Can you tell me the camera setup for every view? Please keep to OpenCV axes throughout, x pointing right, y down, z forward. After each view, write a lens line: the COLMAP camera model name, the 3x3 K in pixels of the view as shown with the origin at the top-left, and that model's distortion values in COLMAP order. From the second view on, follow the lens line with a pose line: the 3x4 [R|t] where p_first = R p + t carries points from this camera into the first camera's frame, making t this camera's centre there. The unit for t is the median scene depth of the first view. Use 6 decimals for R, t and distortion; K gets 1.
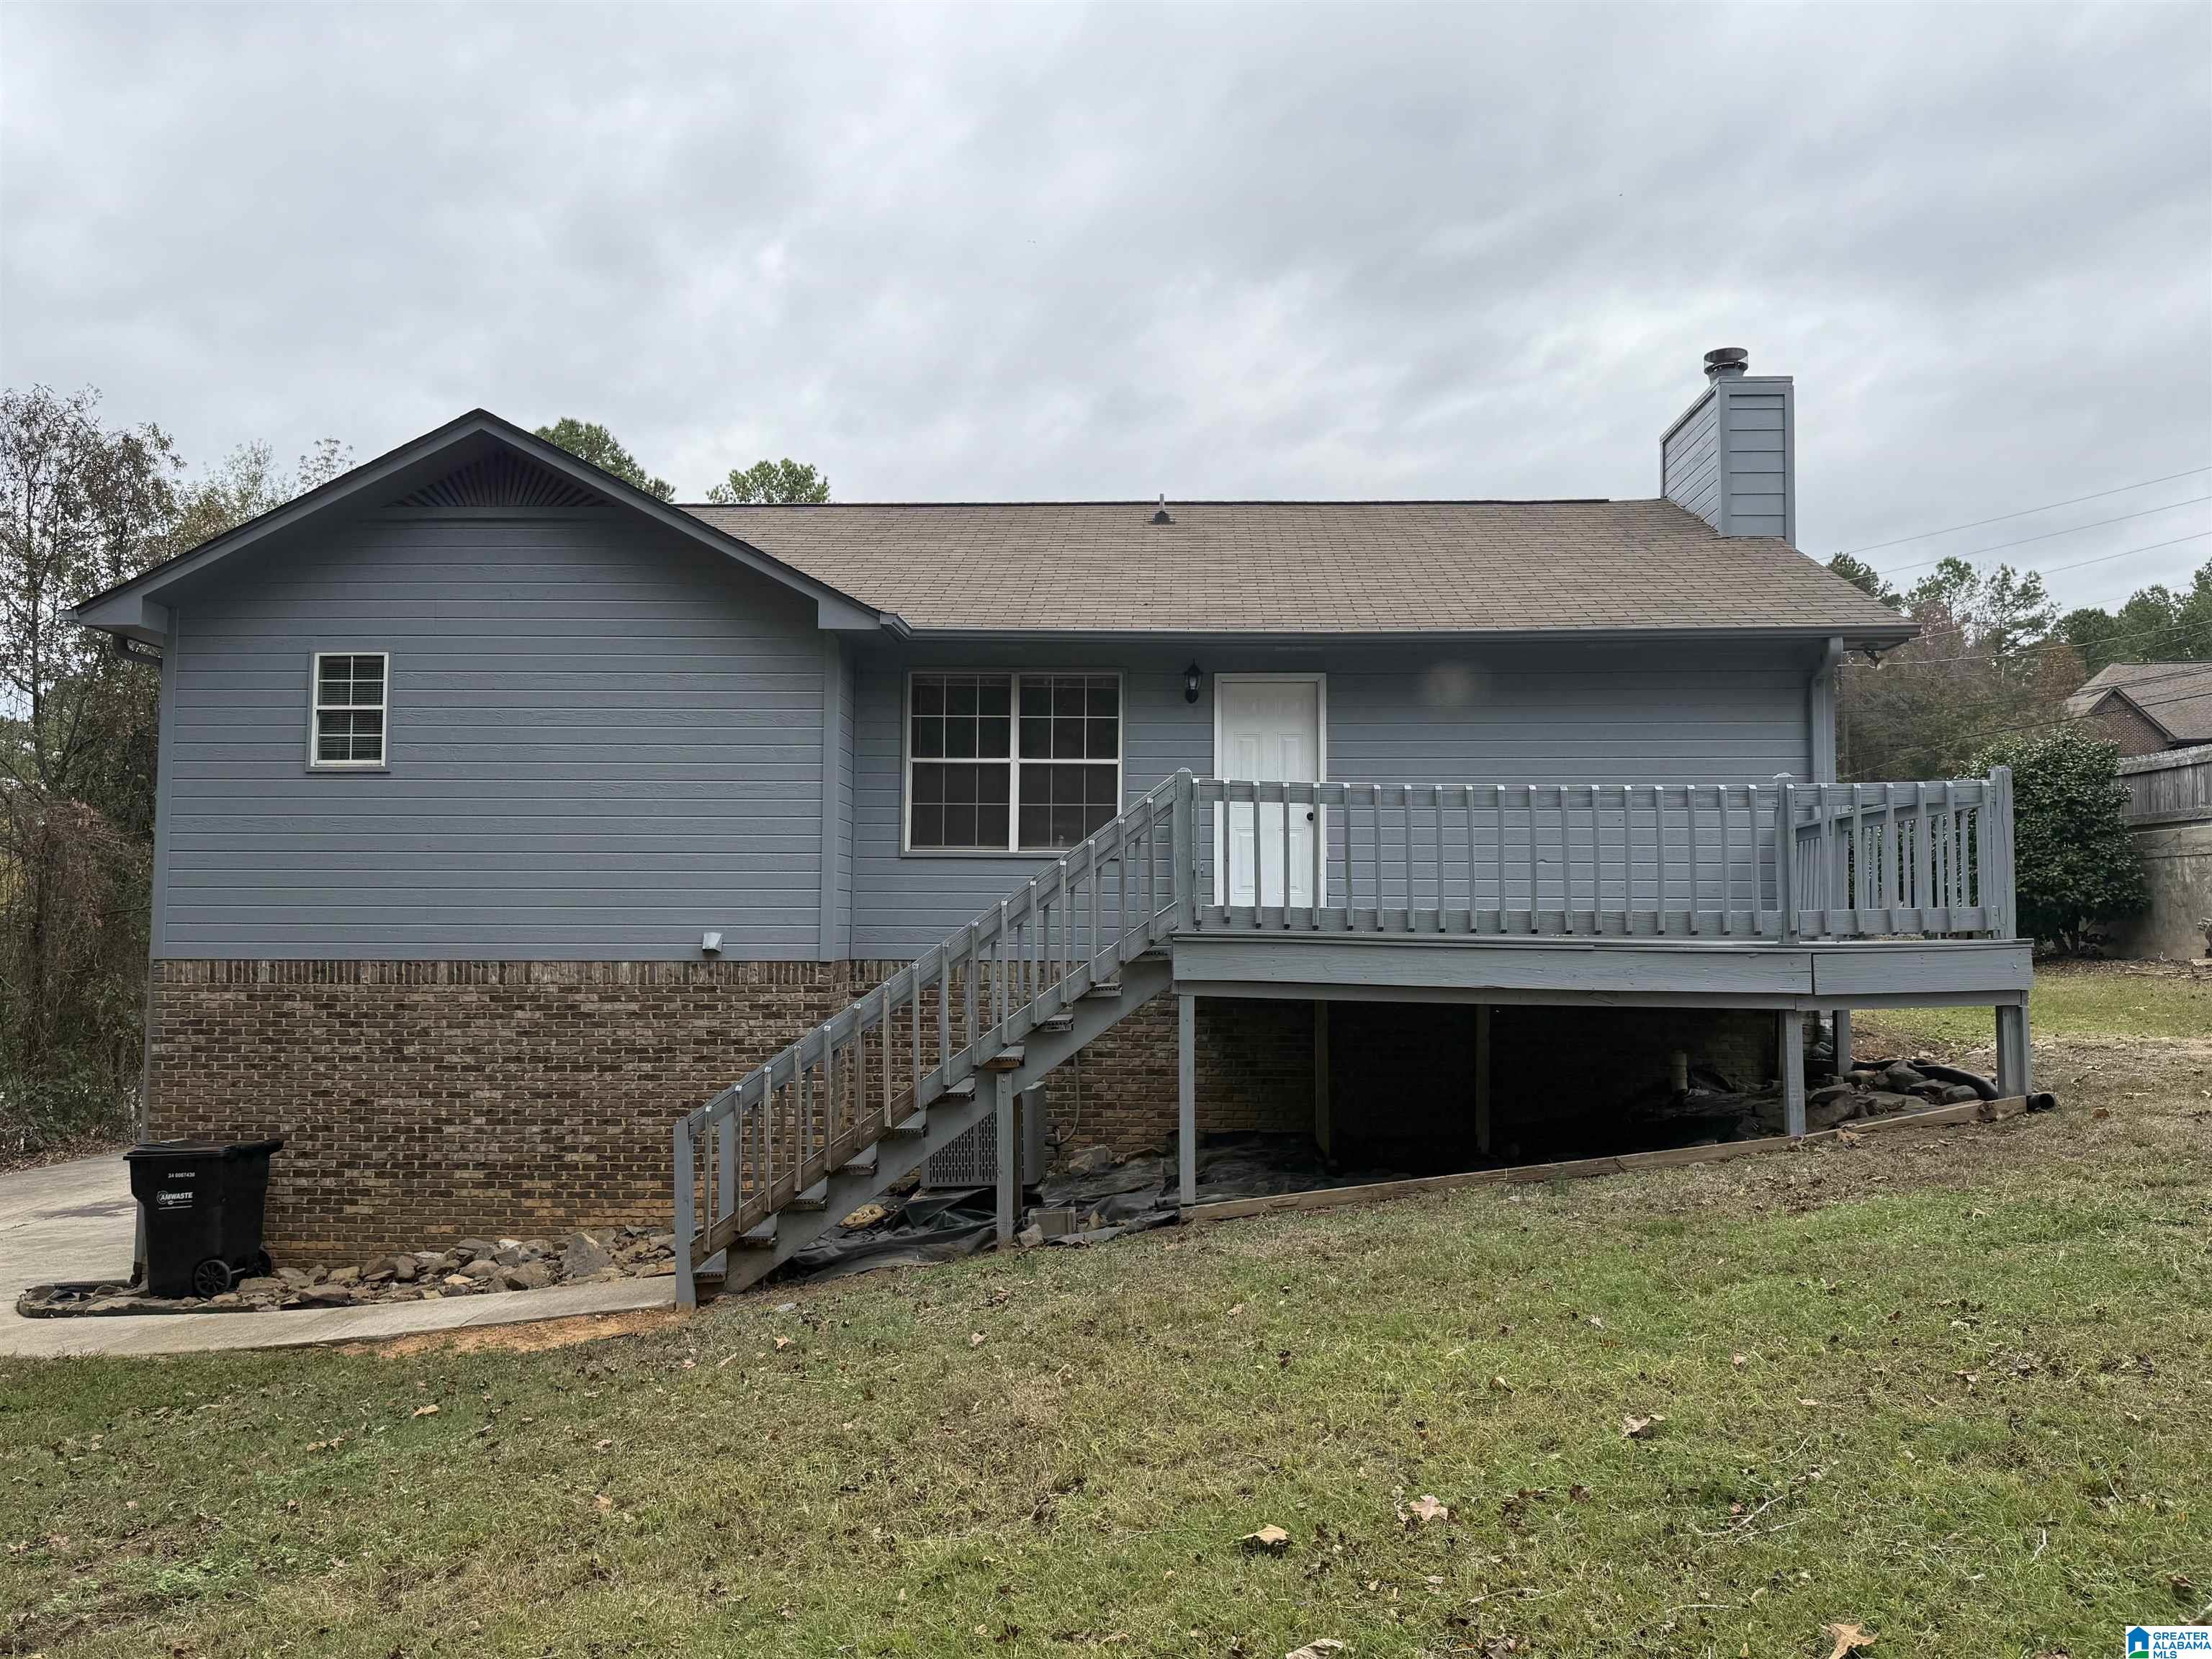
lens RADIAL K [[1623.9, 0, 1106.0], [0, 1623.9, 829.5], [0, 0, 1]] dist [0.142770, -0.204082]
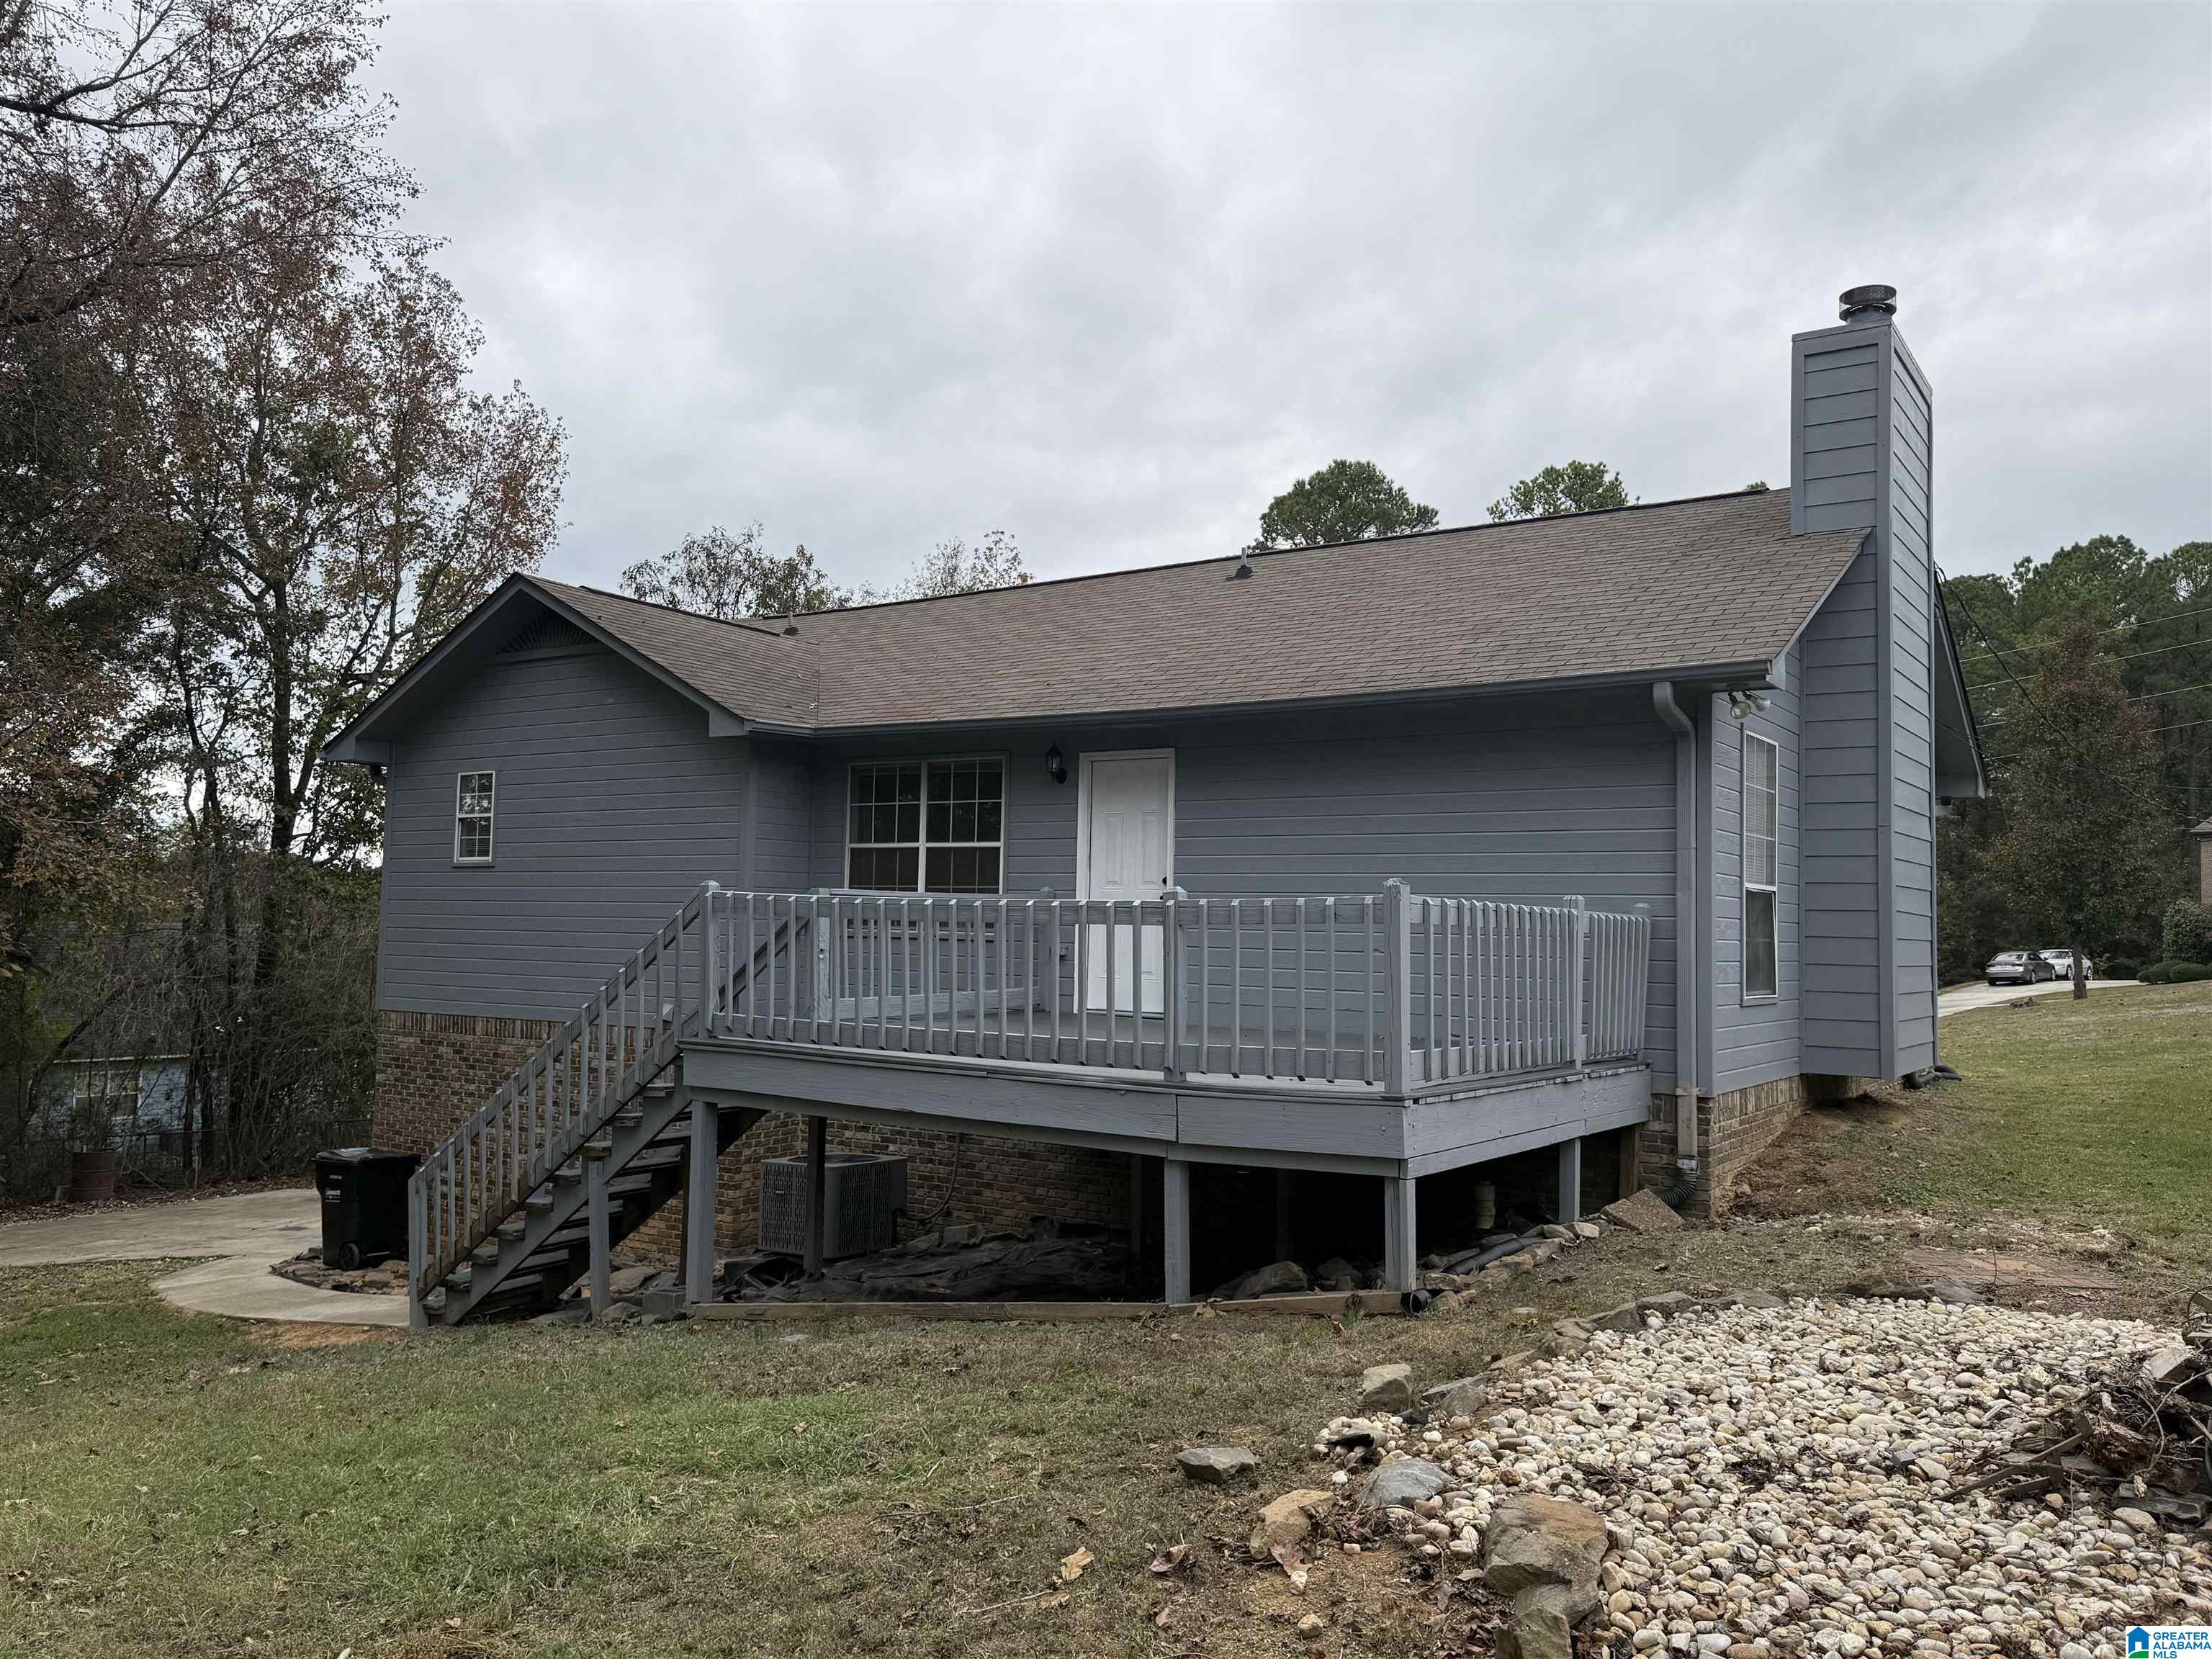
lens RADIAL K [[1623.9, 0, 1106.0], [0, 1623.9, 829.5], [0, 0, 1]] dist [0.142770, -0.204082]
pose [[0.855802, -0.021418, -0.516860, 0.610226], [0.019946, 0.999766, -0.008404, -0.042737], [0.516919, -0.003117, 0.856029, 0.173437]]
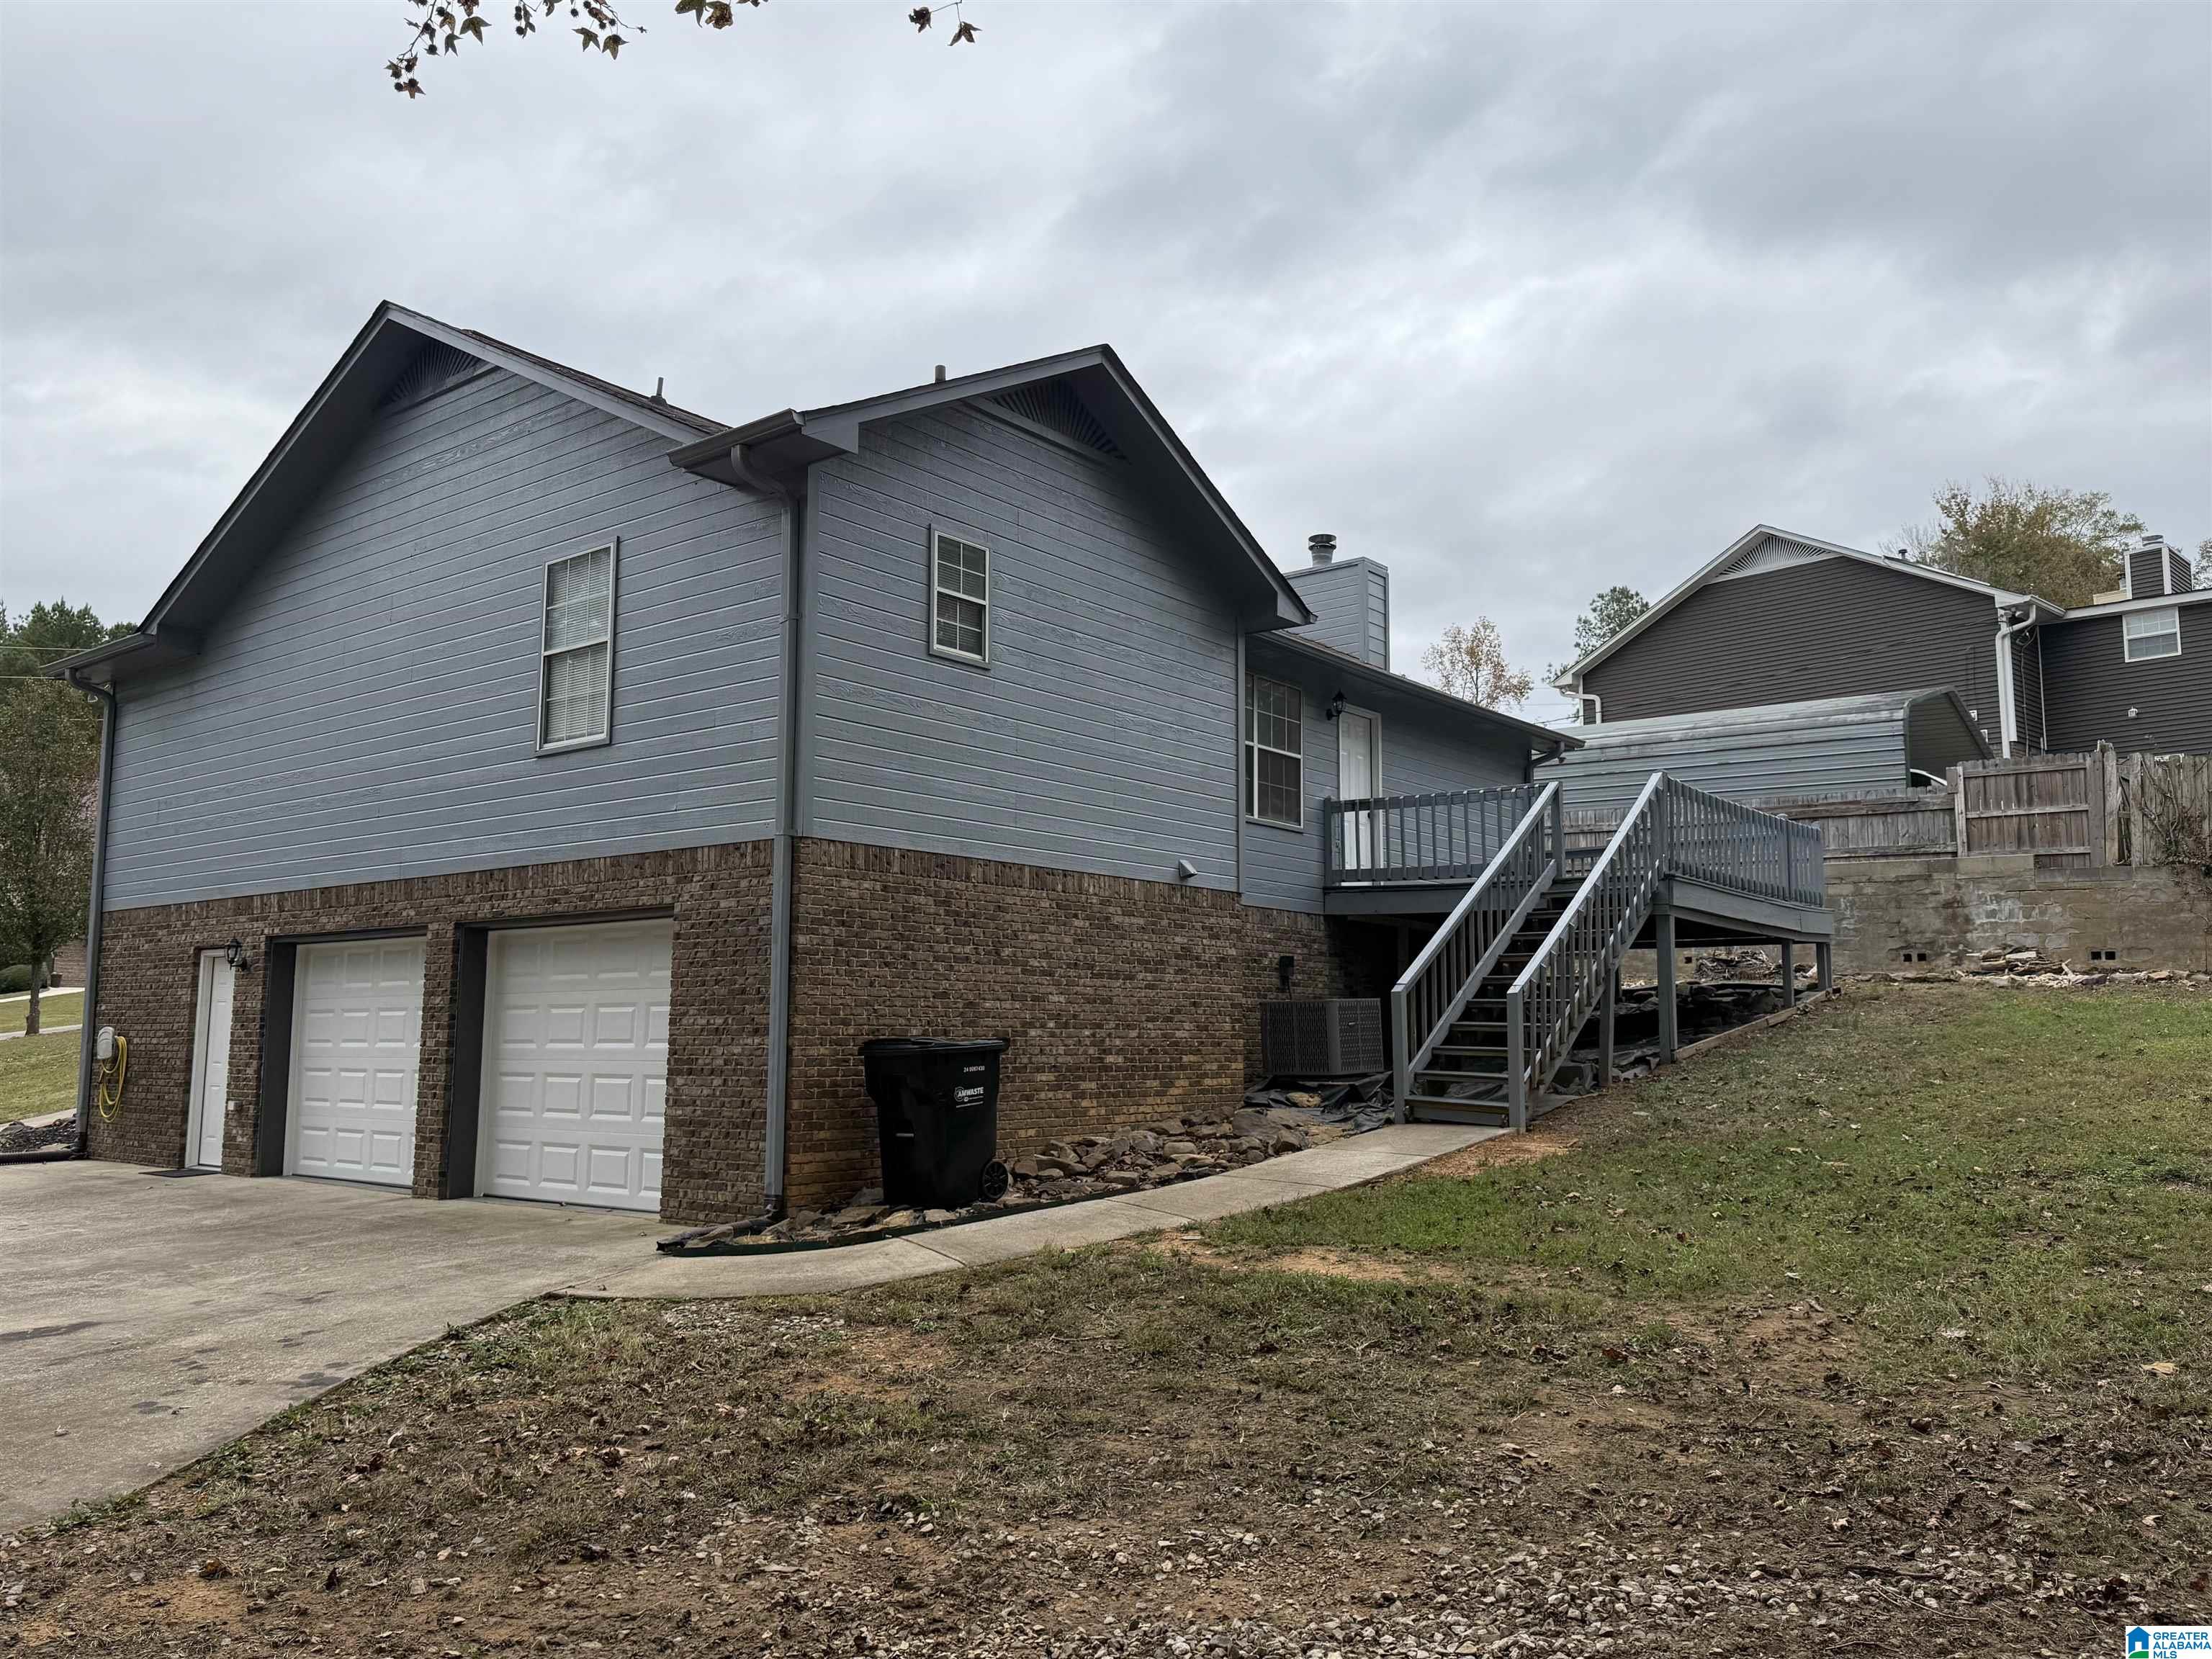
lens RADIAL K [[1623.9, 0, 1106.0], [0, 1623.9, 829.5], [0, 0, 1]] dist [0.142770, -0.204082]
pose [[0.586978, 0.098666, 0.803568, -1.163953], [-0.060324, 0.995117, -0.078121, 0.131320], [-0.807352, -0.002619, 0.590064, 0.377336]]
